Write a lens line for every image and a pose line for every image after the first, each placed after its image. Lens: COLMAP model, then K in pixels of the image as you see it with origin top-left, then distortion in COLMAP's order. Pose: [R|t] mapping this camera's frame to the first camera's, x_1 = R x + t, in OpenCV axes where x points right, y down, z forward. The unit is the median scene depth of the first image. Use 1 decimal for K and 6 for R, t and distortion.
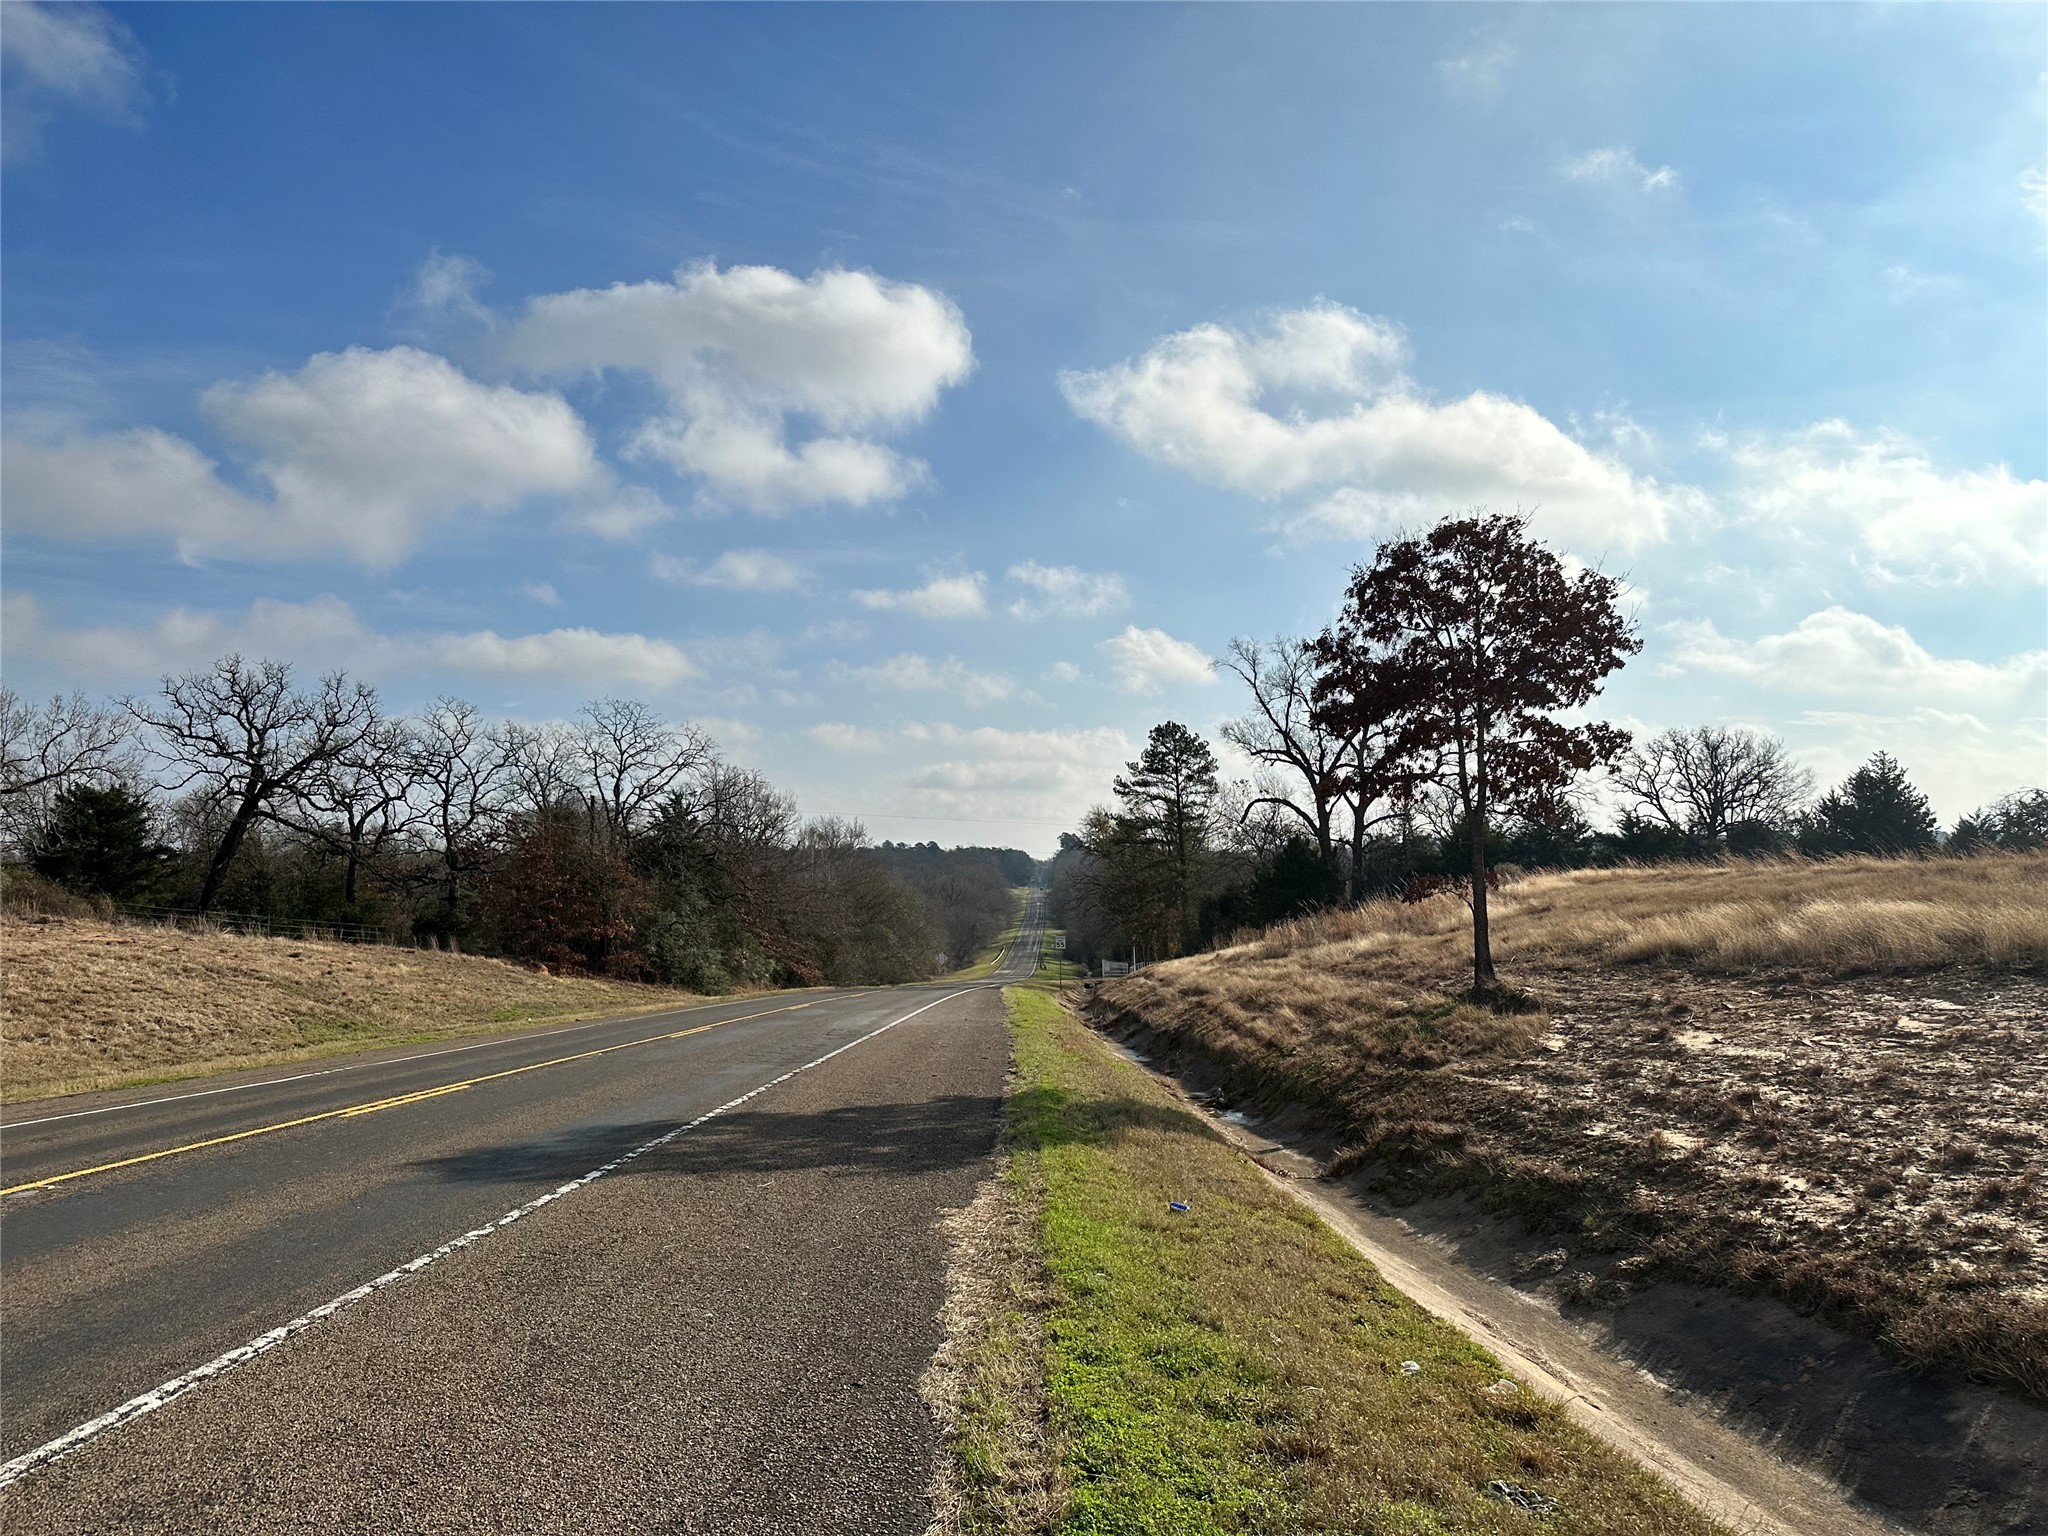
lens RADIAL K [[1468.5, 0, 1024.0], [0, 1468.5, 768.0], [0, 0, 1]] dist [0.001966, -0.069521]
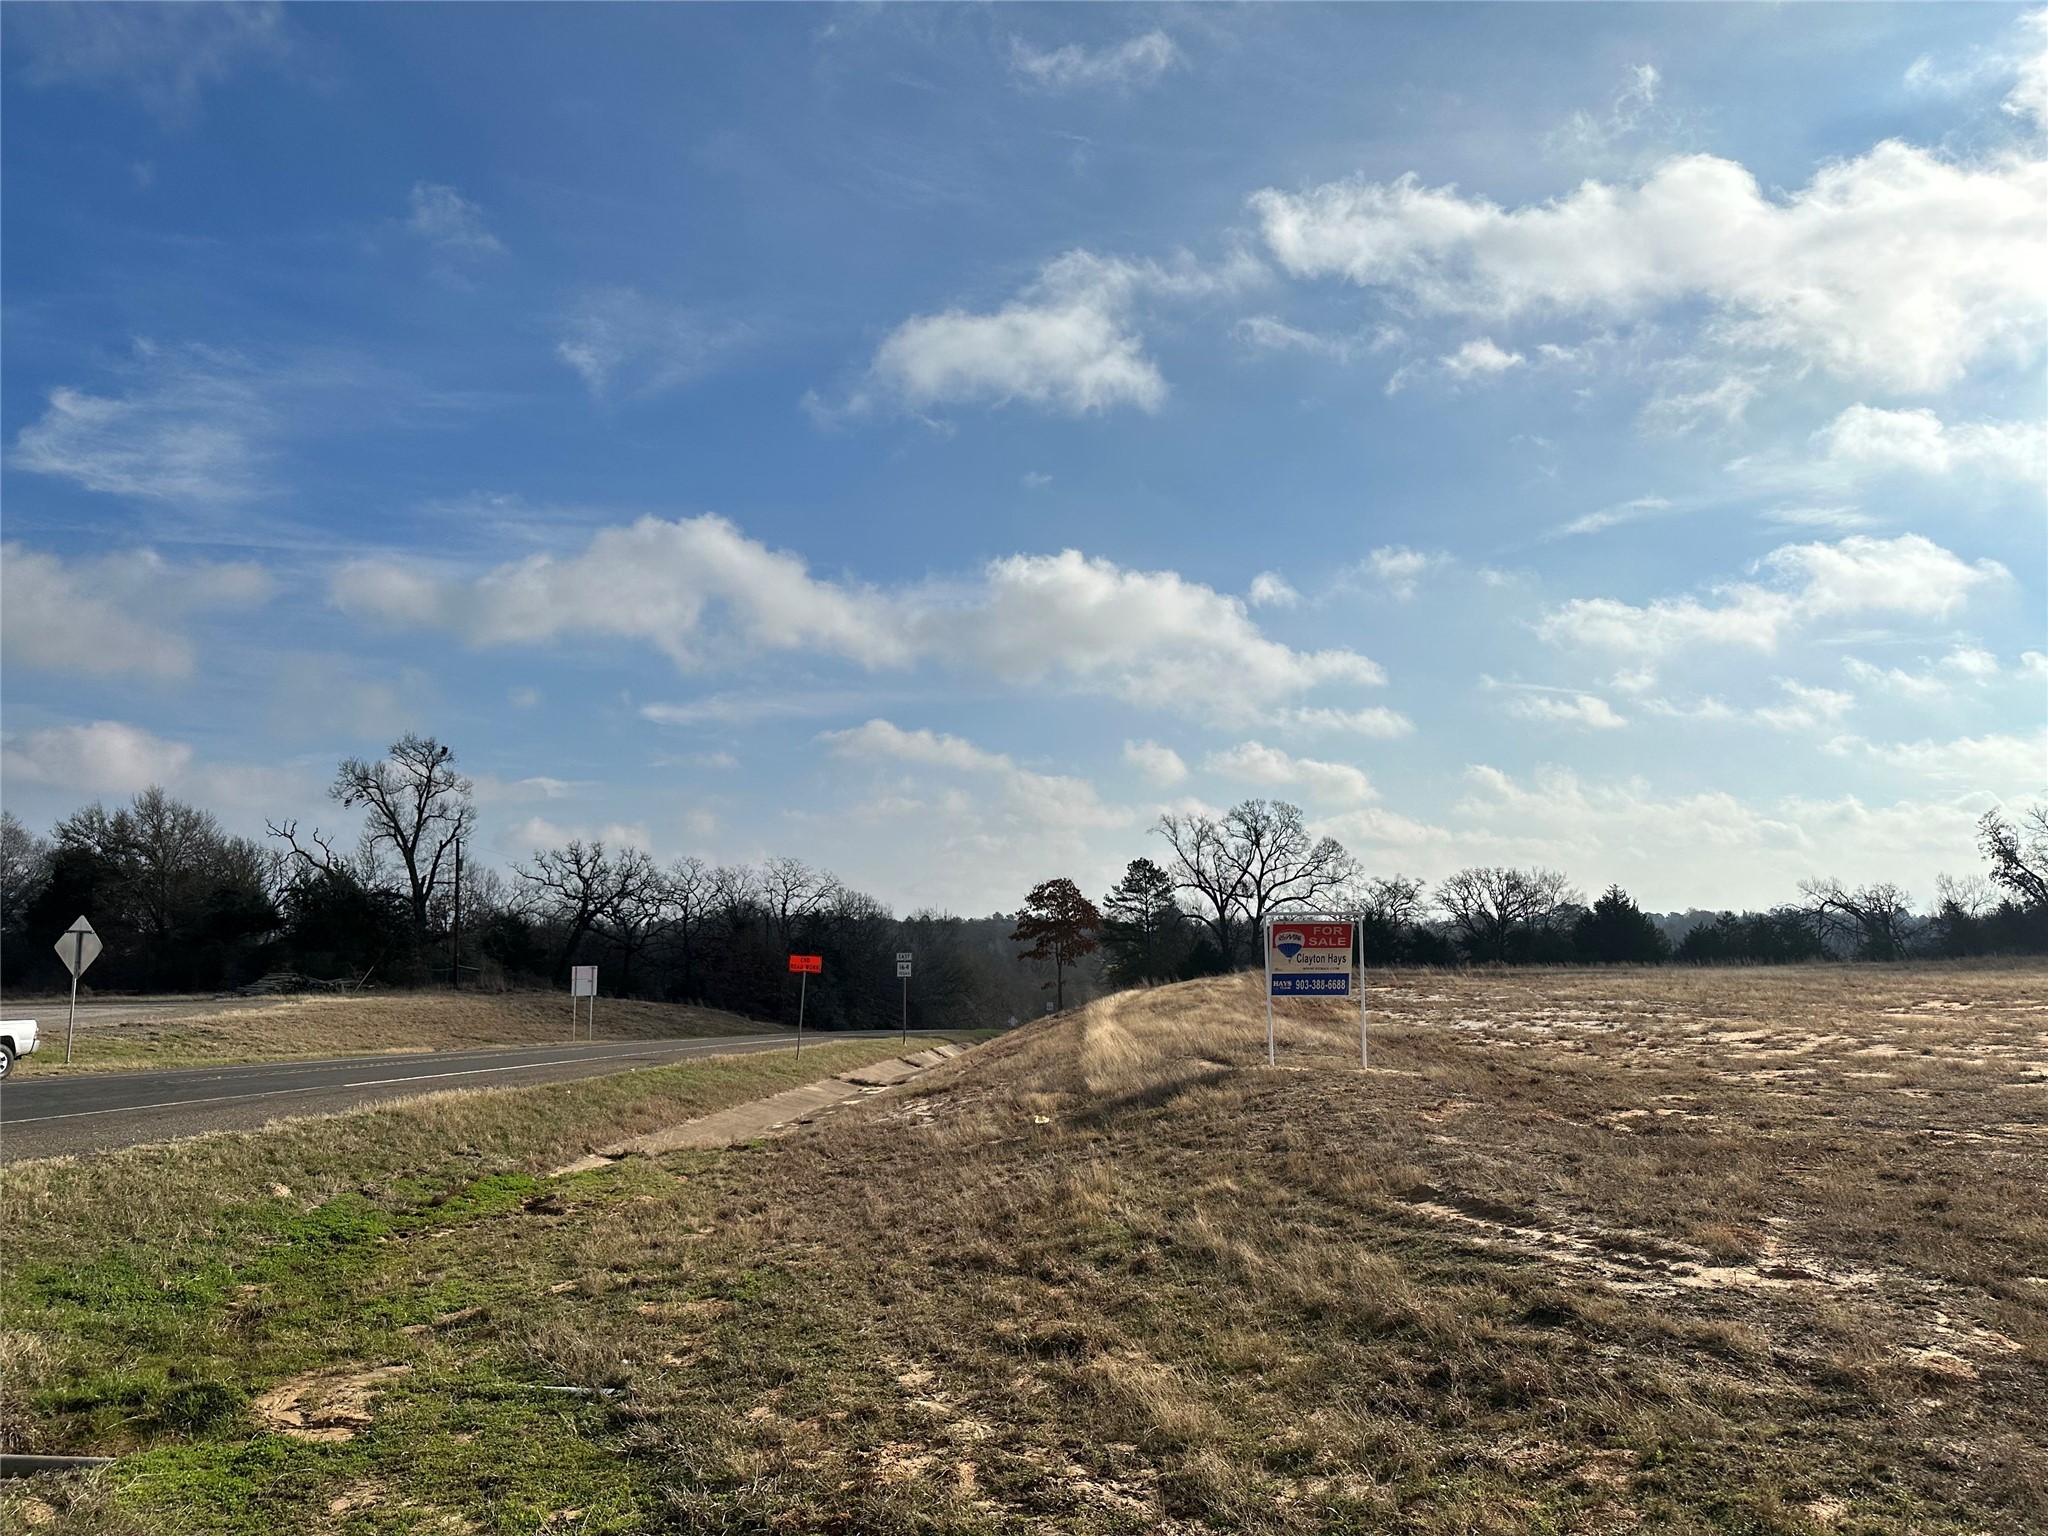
lens RADIAL K [[1468.5, 0, 1024.0], [0, 1468.5, 768.0], [0, 0, 1]] dist [0.001966, -0.069521]
pose [[0.997032, -0.004212, -0.076869, 0.101649], [0.000549, 0.998866, -0.047610, -0.055628], [0.076983, 0.047426, 0.995904, -0.532960]]
